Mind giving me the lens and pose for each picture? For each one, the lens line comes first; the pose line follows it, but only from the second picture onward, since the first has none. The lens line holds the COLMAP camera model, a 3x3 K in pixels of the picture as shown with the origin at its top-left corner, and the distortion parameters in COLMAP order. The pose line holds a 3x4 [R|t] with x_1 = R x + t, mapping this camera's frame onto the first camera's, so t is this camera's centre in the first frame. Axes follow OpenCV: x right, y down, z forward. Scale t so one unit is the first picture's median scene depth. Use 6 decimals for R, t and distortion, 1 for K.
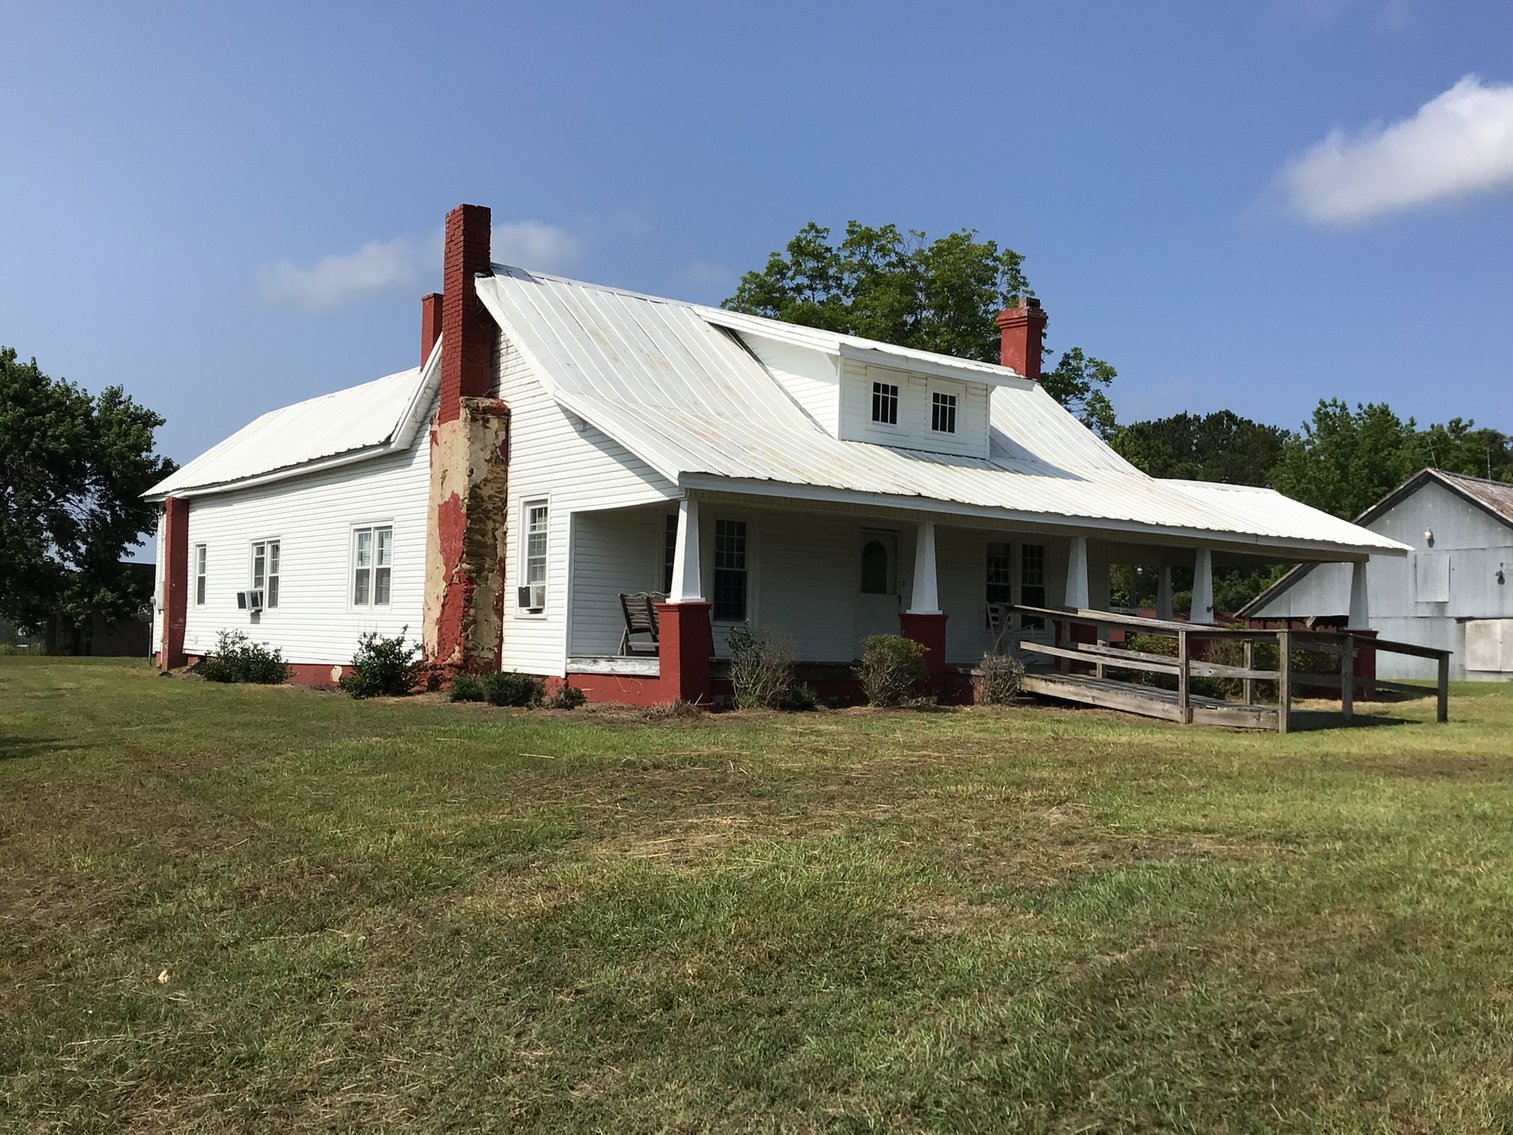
lens RADIAL K [[1439.9, 0, 756.5], [0, 1439.9, 567.5], [0, 0, 1]] dist [0.038549, -0.003332]
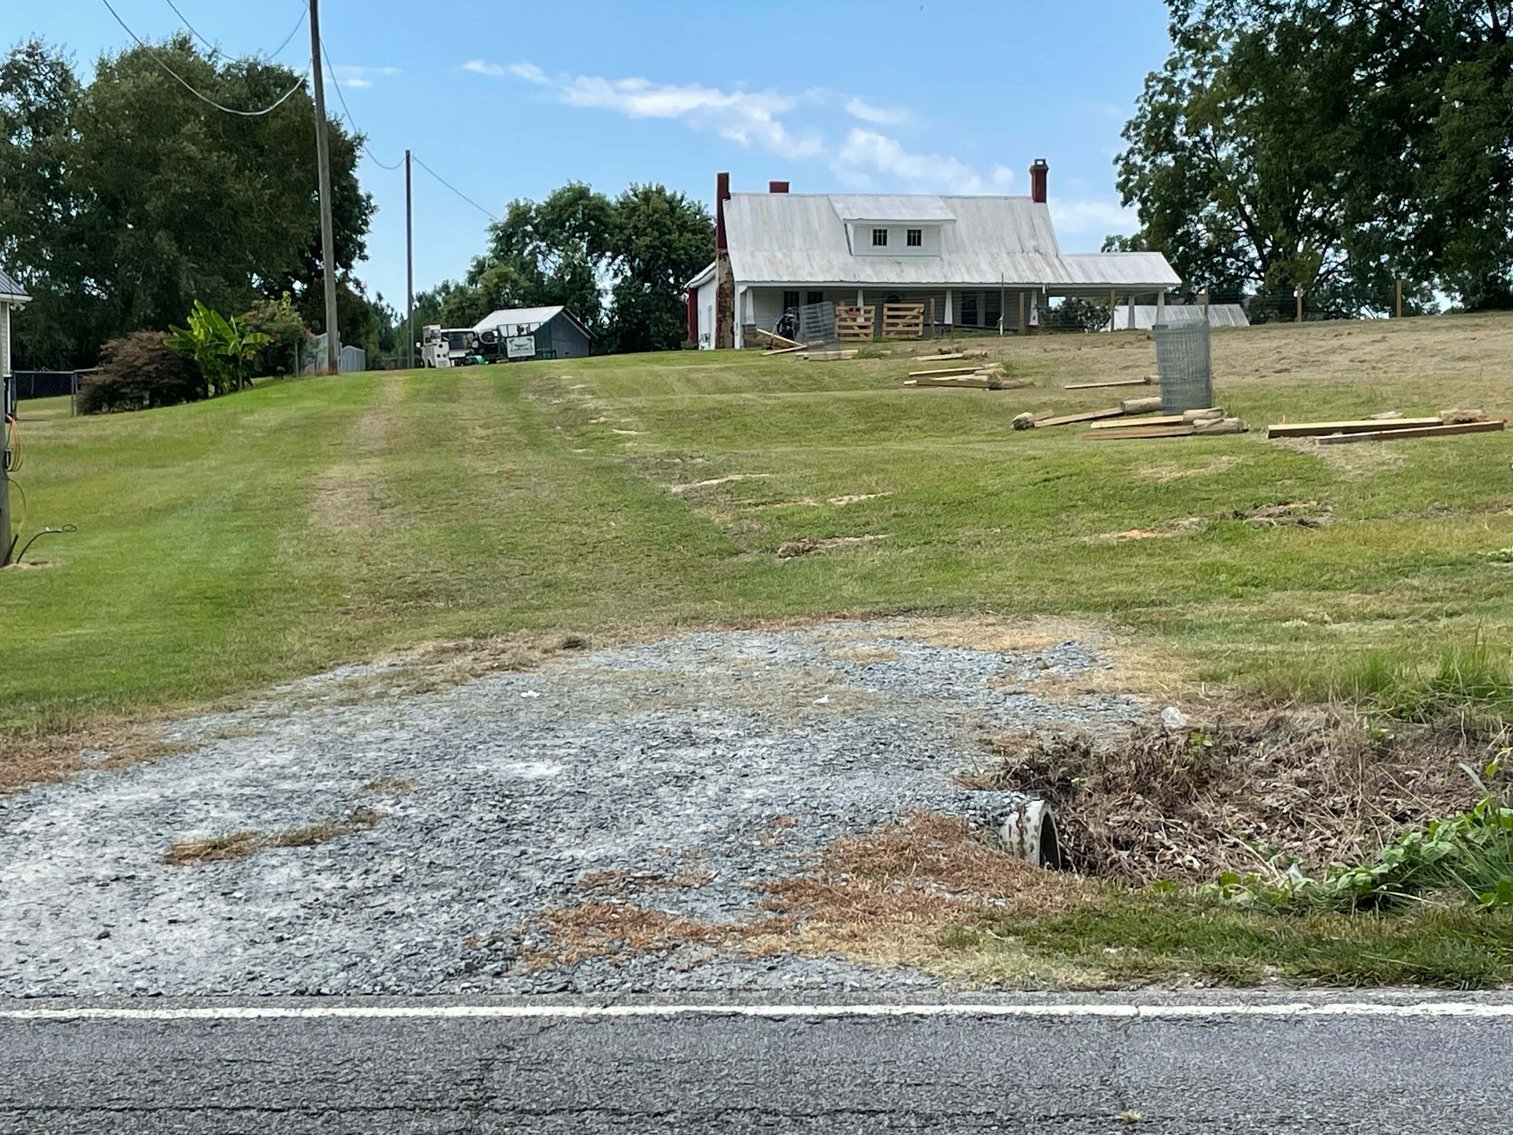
lens RADIAL K [[2641.1, 0, 756.5], [0, 2641.1, 567.5], [0, 0, 1]] dist [-0.000658, -0.002944]
pose [[0.853627, -0.001534, -0.520883, 2.250319], [0.046948, 0.996152, 0.074007, 0.098347], [0.518765, -0.087629, 0.850414, -2.935789]]
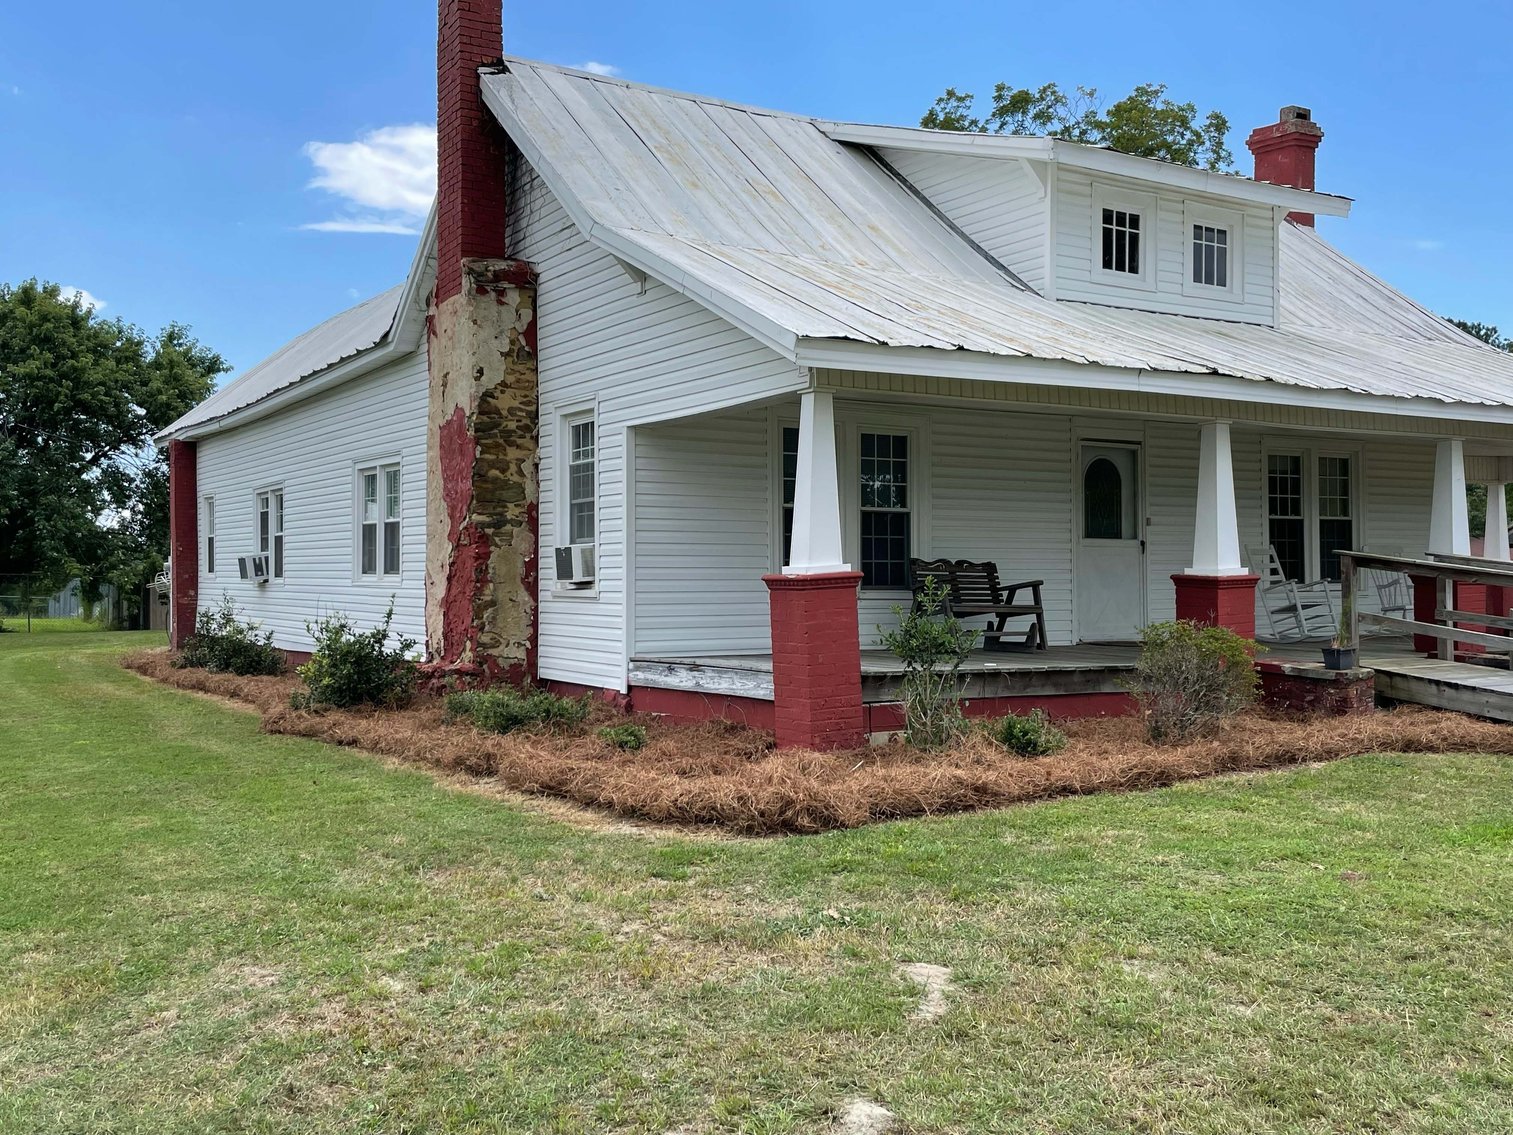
lens RADIAL K [[1453.9, 0, 756.5], [0, 1453.9, 567.5], [0, 0, 1]] dist [0.003734, 0.001977]
pose [[0.995357, -0.027952, -0.092105, -0.016195], [0.031935, 0.998605, 0.042058, -0.002184], [0.090801, -0.044804, 0.994861, 0.348803]]
